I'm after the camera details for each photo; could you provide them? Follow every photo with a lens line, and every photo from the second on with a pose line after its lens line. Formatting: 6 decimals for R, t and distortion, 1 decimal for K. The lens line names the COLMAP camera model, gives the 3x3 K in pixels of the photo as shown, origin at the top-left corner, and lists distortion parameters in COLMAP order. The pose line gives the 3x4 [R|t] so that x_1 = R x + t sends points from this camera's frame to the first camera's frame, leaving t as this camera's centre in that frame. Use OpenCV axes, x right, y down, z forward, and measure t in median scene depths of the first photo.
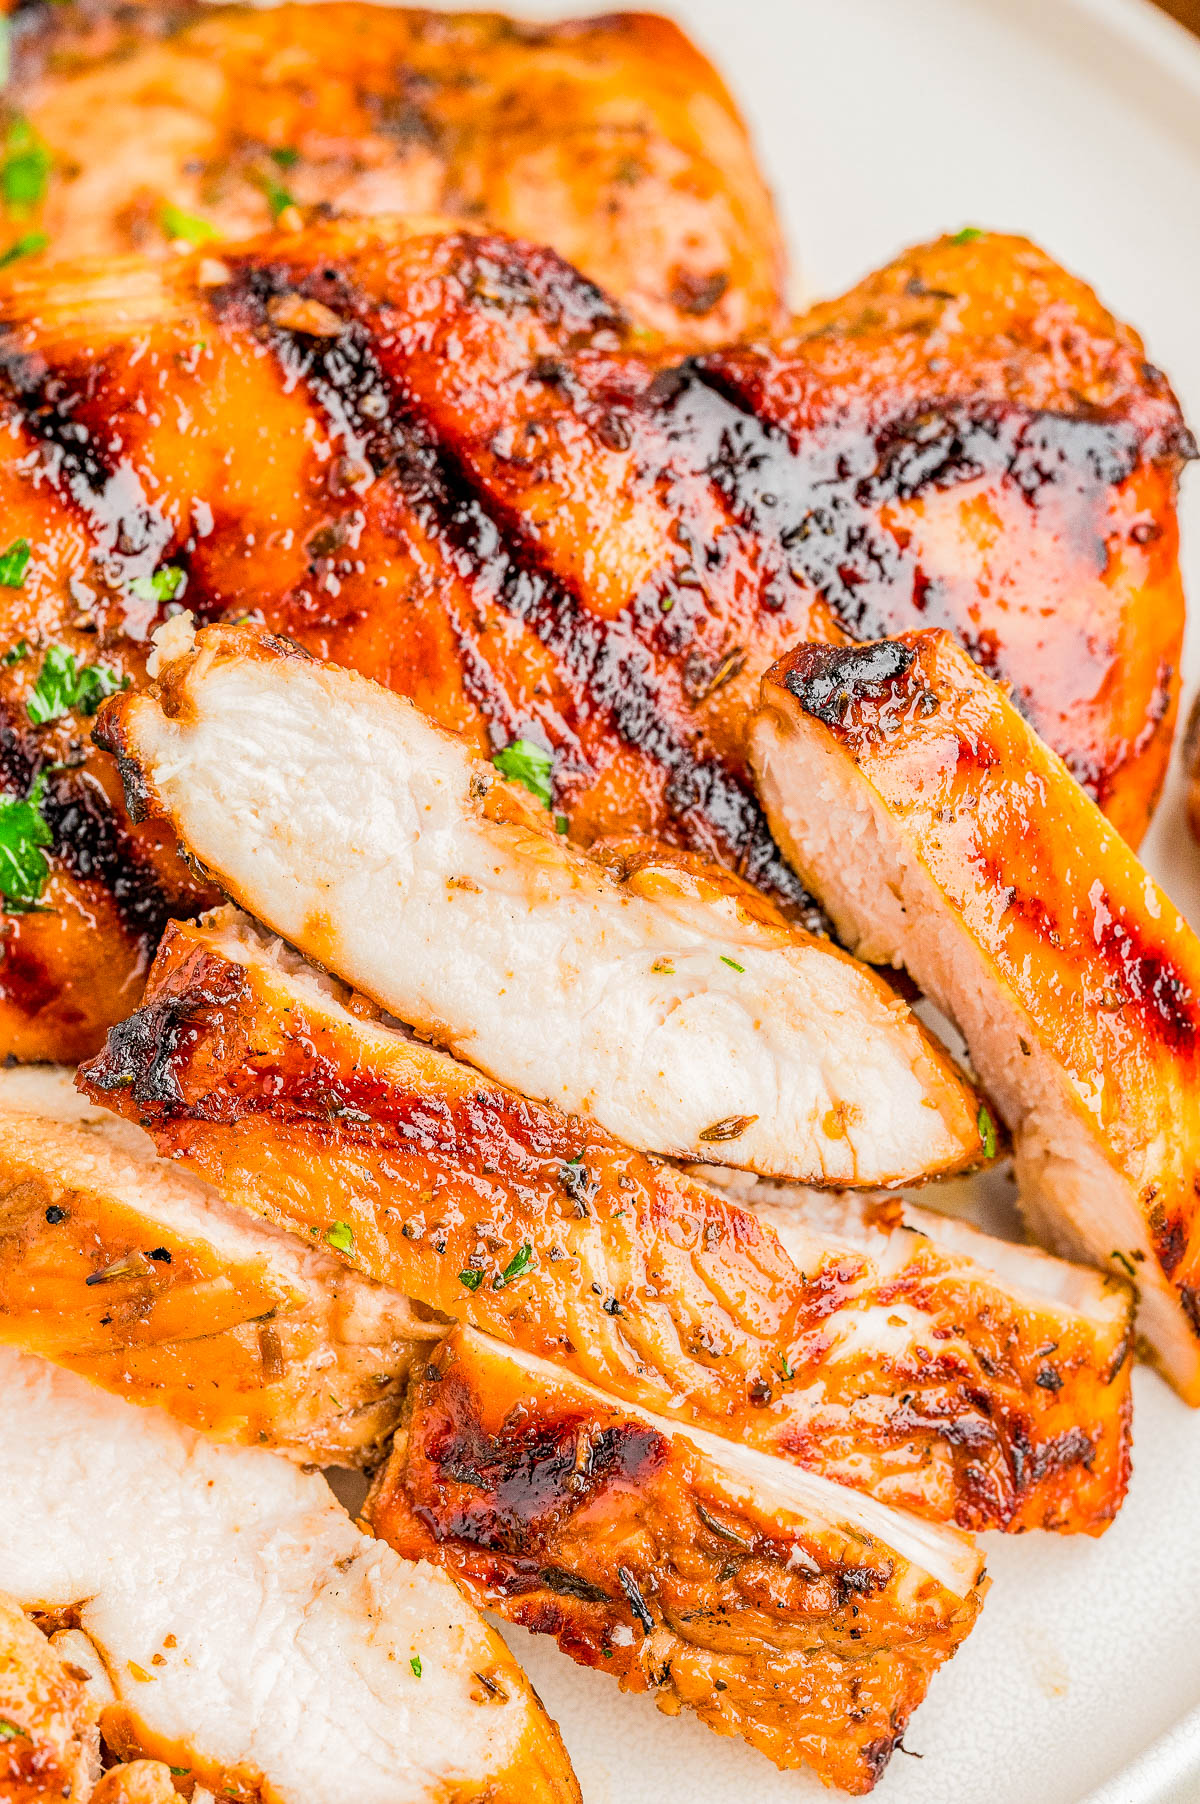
lens RADIAL K [[7420.7, 0, 600.0], [0, 7420.7, 902.0], [0, 0, 1]] dist [0.016685, 0.002967]
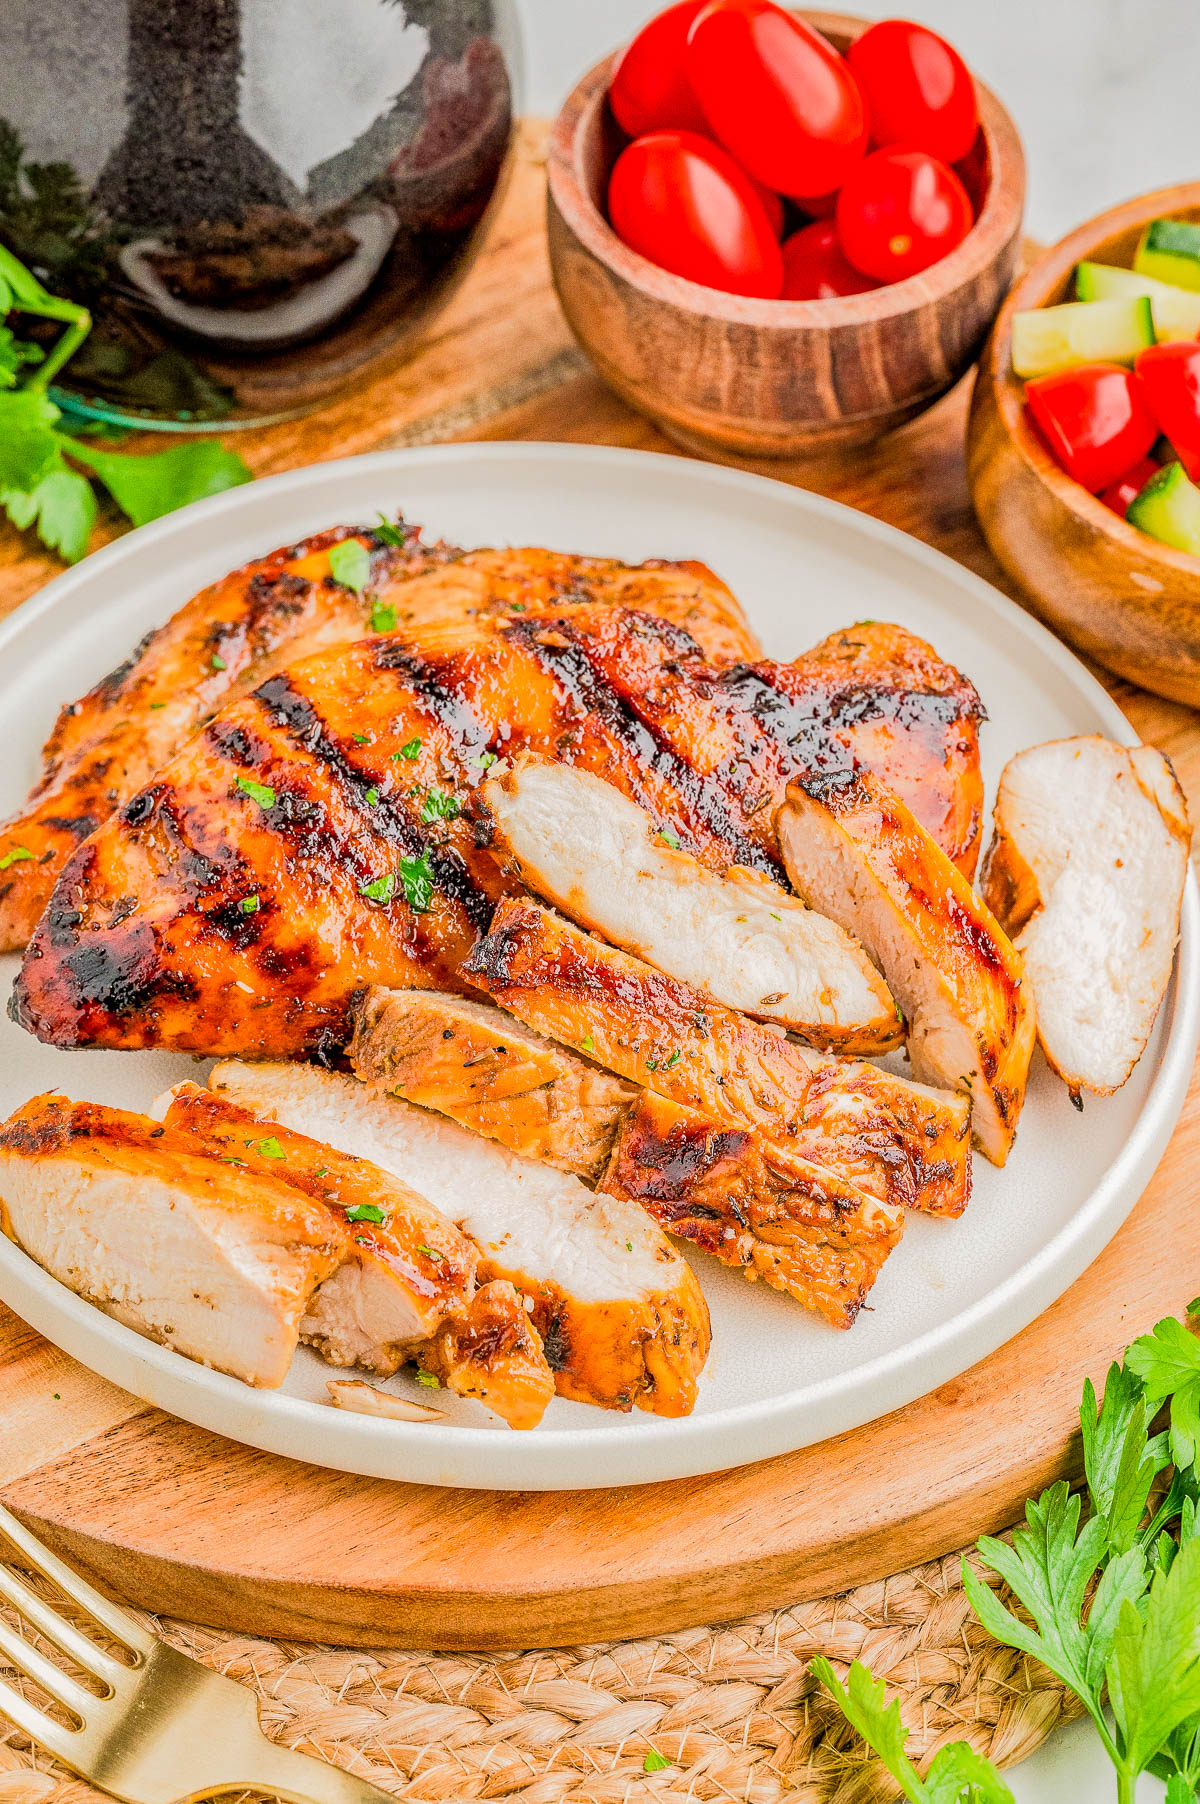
lens RADIAL K [[7420.7, 0, 600.0], [0, 7420.7, 902.0], [0, 0, 1]] dist [0.016685, 0.002967]
pose [[0.997693, 0.001719, 0.067864, -0.166457], [0.015394, 0.967907, -0.250837, 0.507919], [-0.066118, 0.251303, 0.965648, -0.960027]]
